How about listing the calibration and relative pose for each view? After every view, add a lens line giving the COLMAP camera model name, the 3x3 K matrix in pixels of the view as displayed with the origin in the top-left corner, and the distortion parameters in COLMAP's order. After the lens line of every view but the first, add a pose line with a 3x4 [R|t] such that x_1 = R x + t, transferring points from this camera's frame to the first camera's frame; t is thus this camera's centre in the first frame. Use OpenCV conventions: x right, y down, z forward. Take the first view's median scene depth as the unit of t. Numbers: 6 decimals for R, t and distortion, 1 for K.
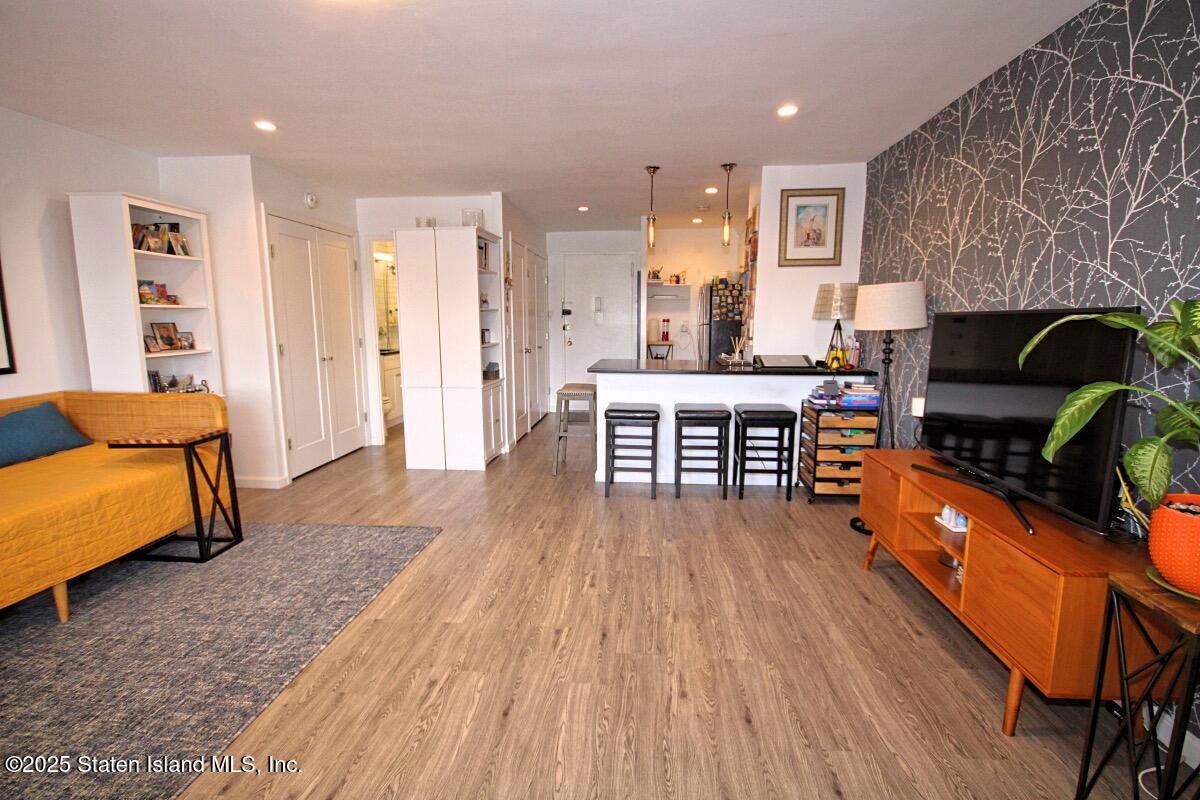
lens RADIAL K [[552.9, 0, 600.0], [0, 552.9, 400.0], [0, 0, 1]] dist [-0.001331, -0.000548]
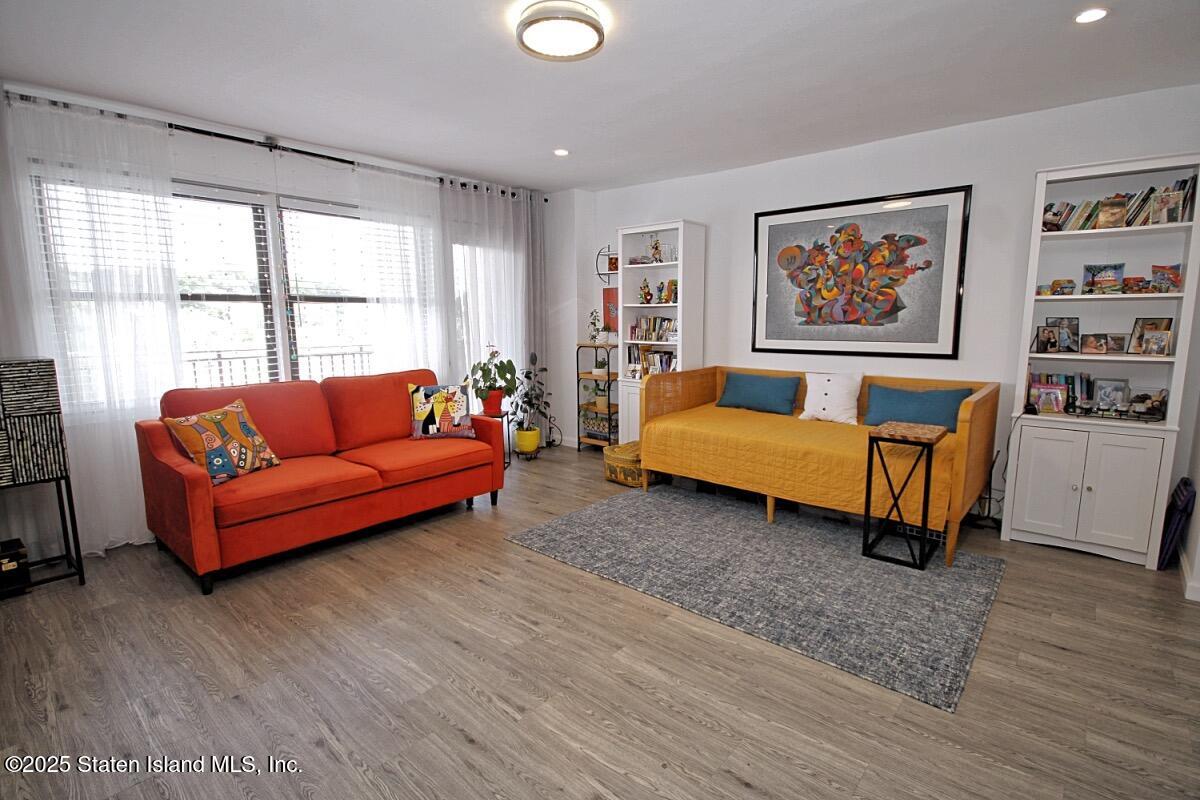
lens RADIAL K [[575.7, 0, 607.6], [0, 575.7, 400.5], [0, 0, 1]] dist [-0.000870, -0.000351]
pose [[-0.580567, 0.121214, -0.805139, 0.441347], [-0.115859, 0.966495, 0.229049, -0.200484], [0.805927, 0.226262, -0.547072, 1.387062]]
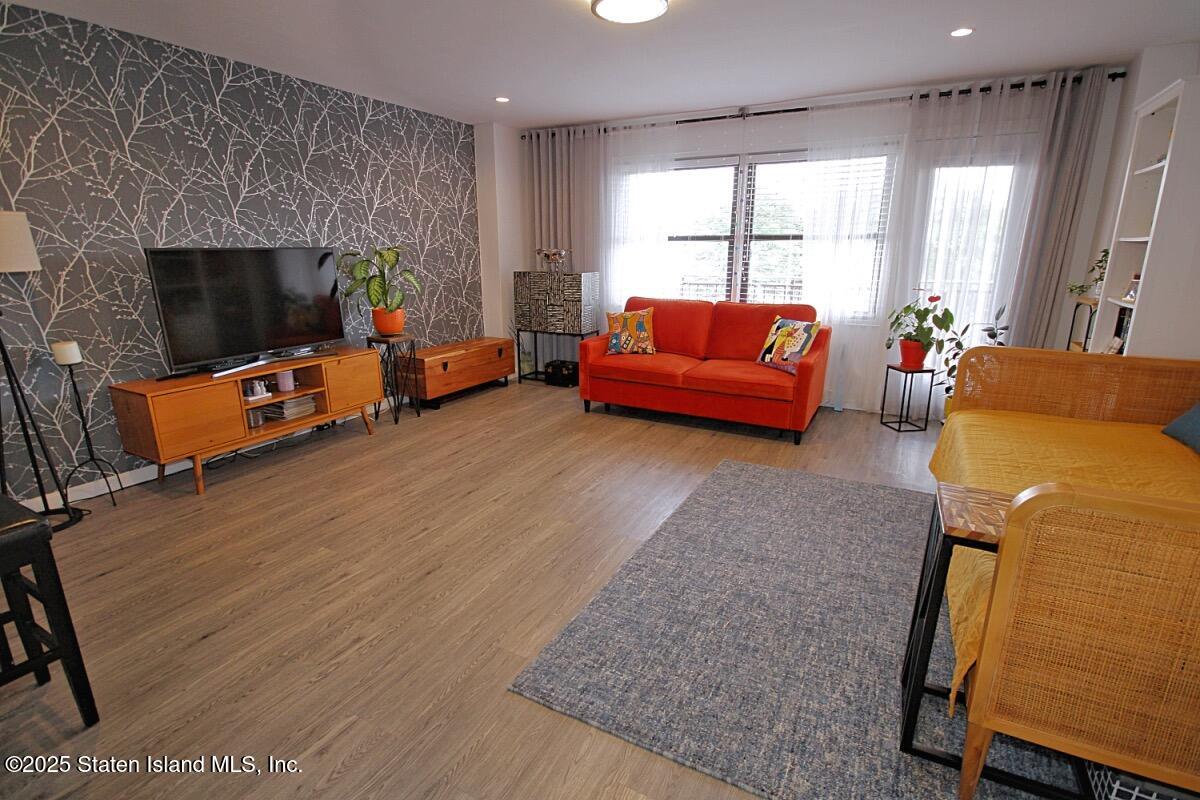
lens RADIAL K [[581.5, 0, 600.0], [0, 581.5, 400.0], [0, 0, 1]] dist [-0.002892, -0.000854]
pose [[-0.917244, -0.102349, 0.384953, -0.767881], [0.058512, 0.921321, 0.384374, -0.296136], [-0.394005, 0.375089, -0.839088, 1.879096]]
